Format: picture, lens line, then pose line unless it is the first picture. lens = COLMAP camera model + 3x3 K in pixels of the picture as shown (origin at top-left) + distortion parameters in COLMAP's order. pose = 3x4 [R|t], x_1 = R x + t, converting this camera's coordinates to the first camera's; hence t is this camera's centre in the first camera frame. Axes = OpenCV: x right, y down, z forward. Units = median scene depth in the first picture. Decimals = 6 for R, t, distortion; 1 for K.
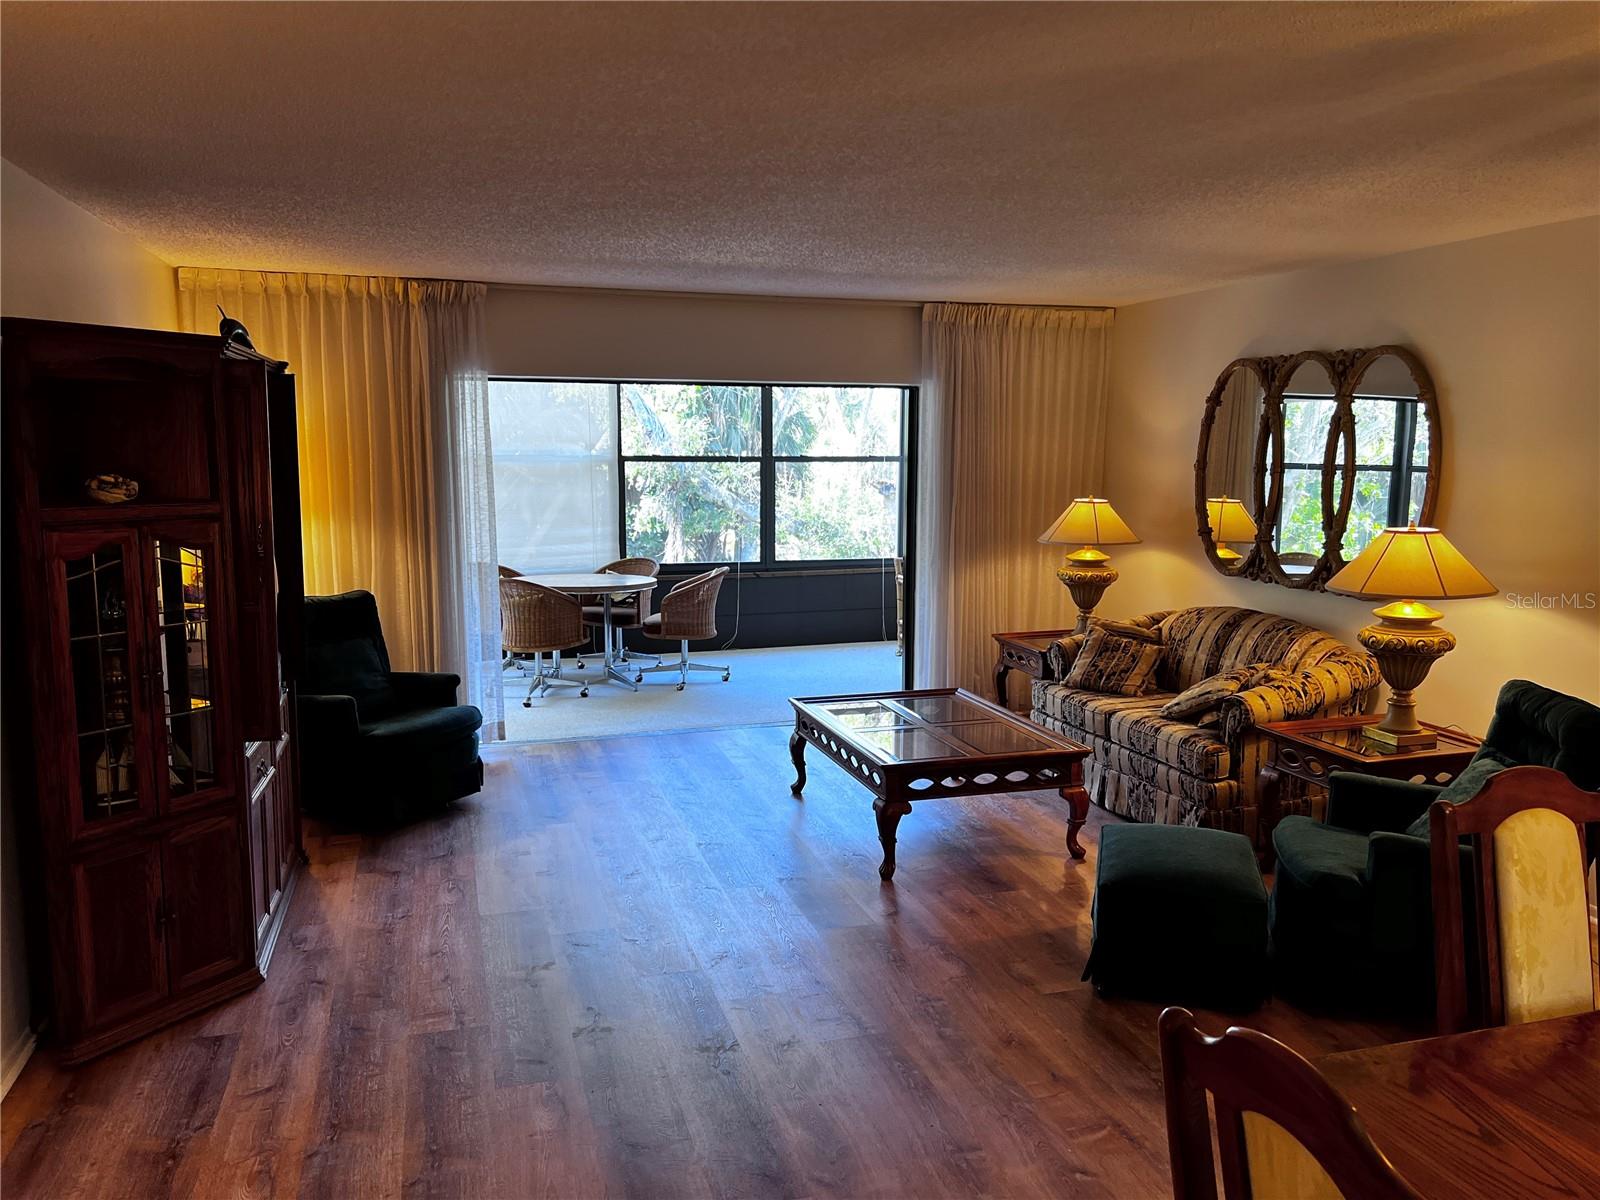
lens RADIAL K [[1235.6, 0, 812.0], [0, 1235.6, 611.1], [0, 0, 1]] dist [0.067114, -0.053891]
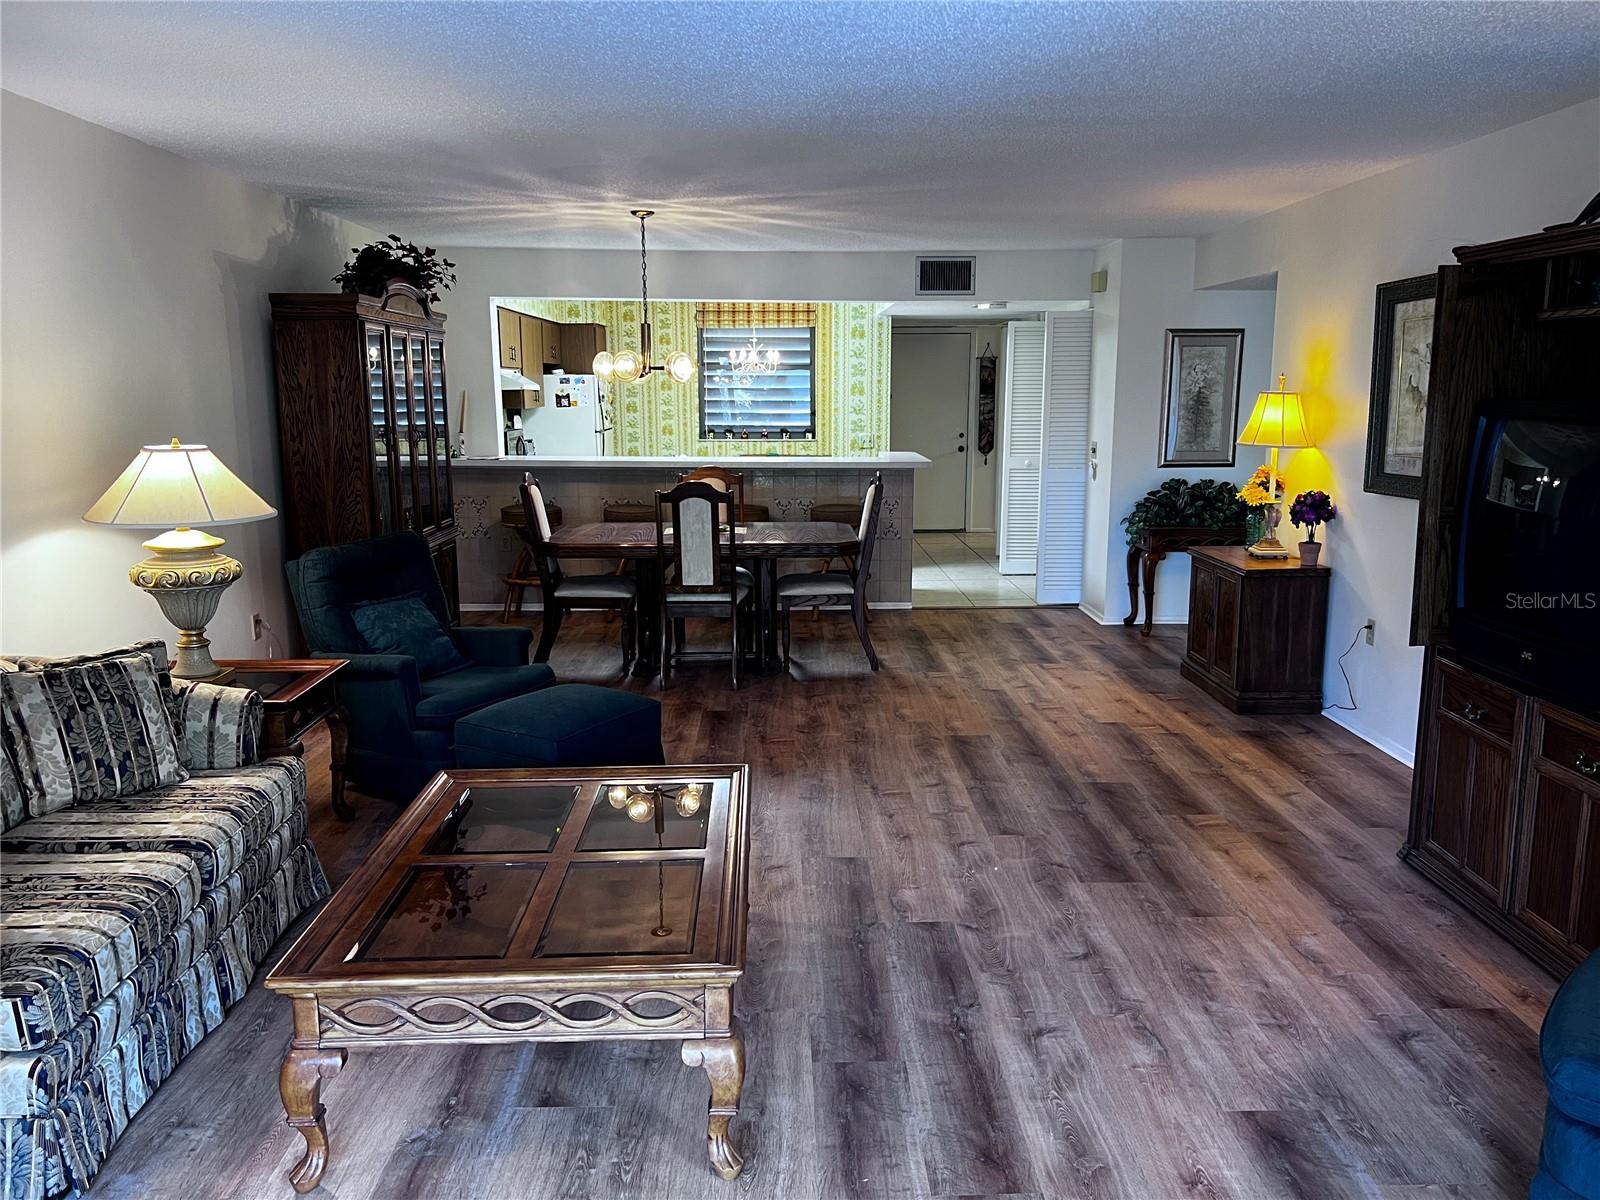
lens RADIAL K [[1235.6, 0, 812.0], [0, 1235.6, 611.1], [0, 0, 1]] dist [0.067114, -0.053891]
pose [[-0.965640, -0.051530, 0.254722, -0.238320], [0.033136, 0.947732, 0.317343, -0.292915], [-0.257761, 0.314879, -0.913461, 2.280459]]
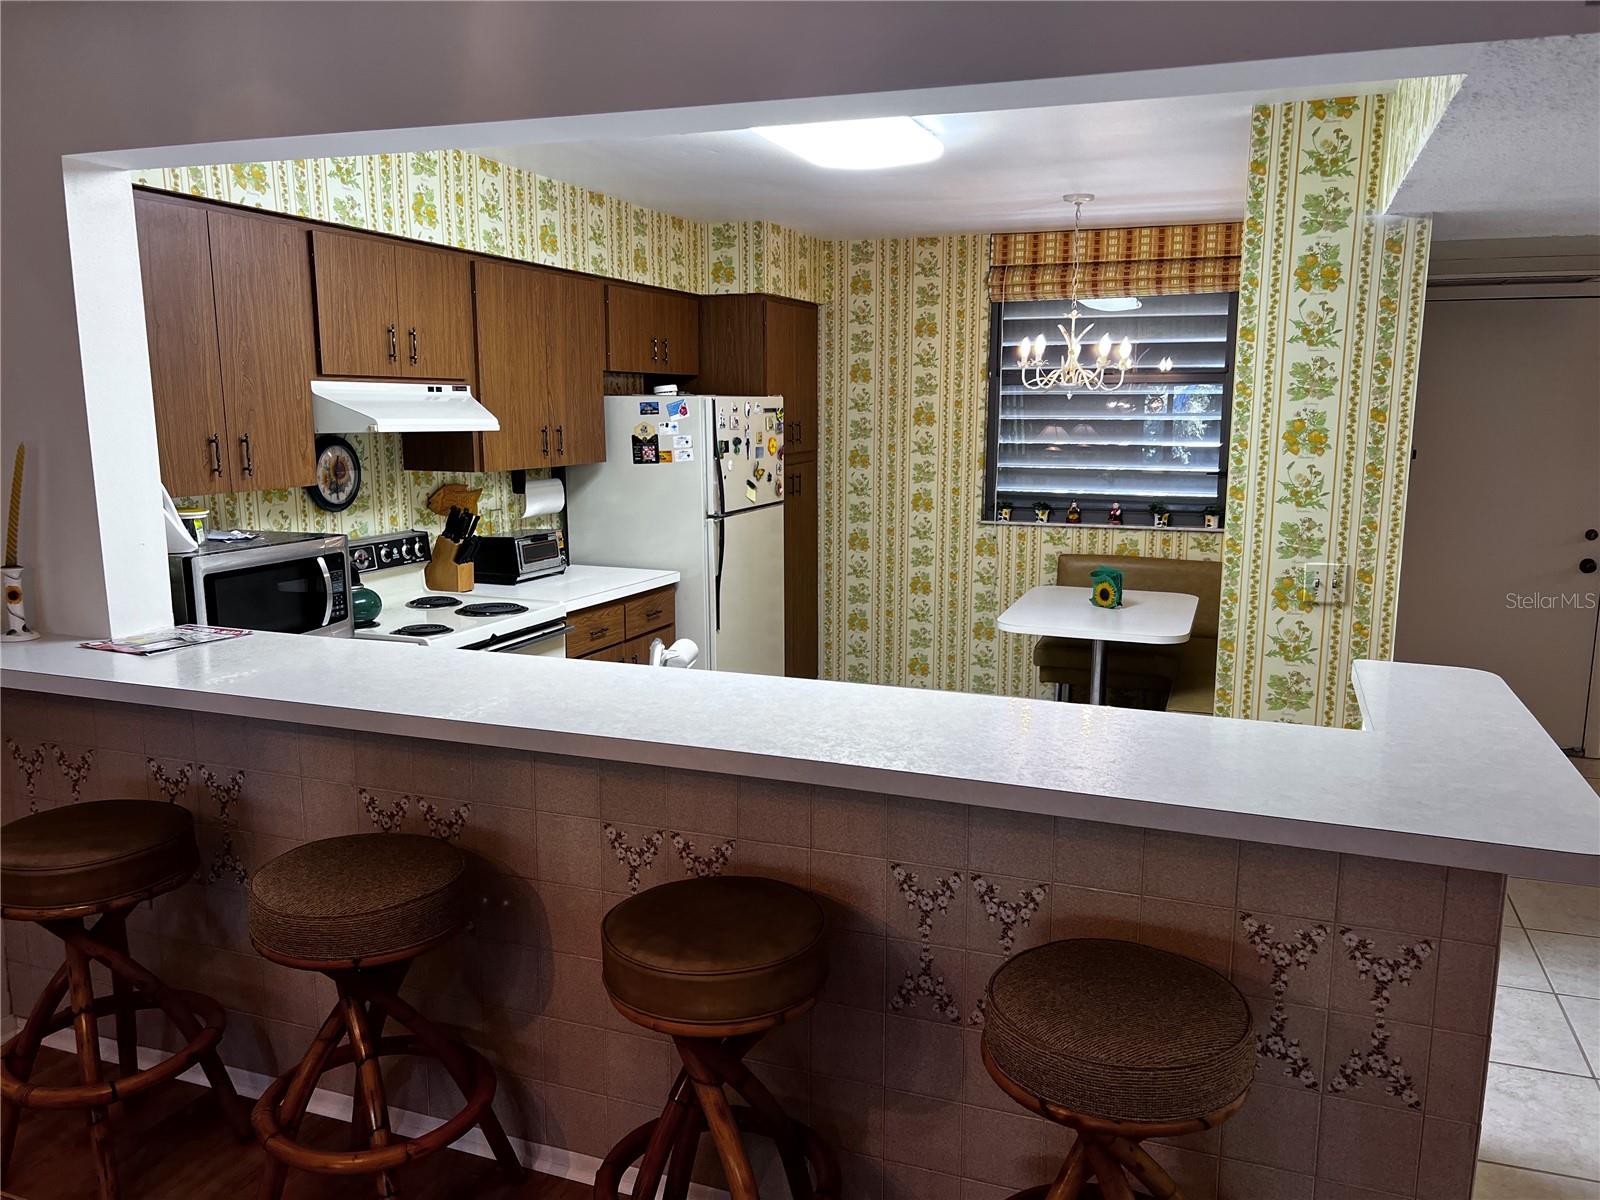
lens RADIAL K [[1235.6, 0, 812.0], [0, 1235.6, 611.1], [0, 0, 1]] dist [0.067114, -0.053891]
pose [[-0.803515, -0.106099, 0.585753, -0.083634], [0.079786, 0.955915, 0.282595, -0.190367], [-0.589914, 0.273804, -0.759627, 1.542814]]
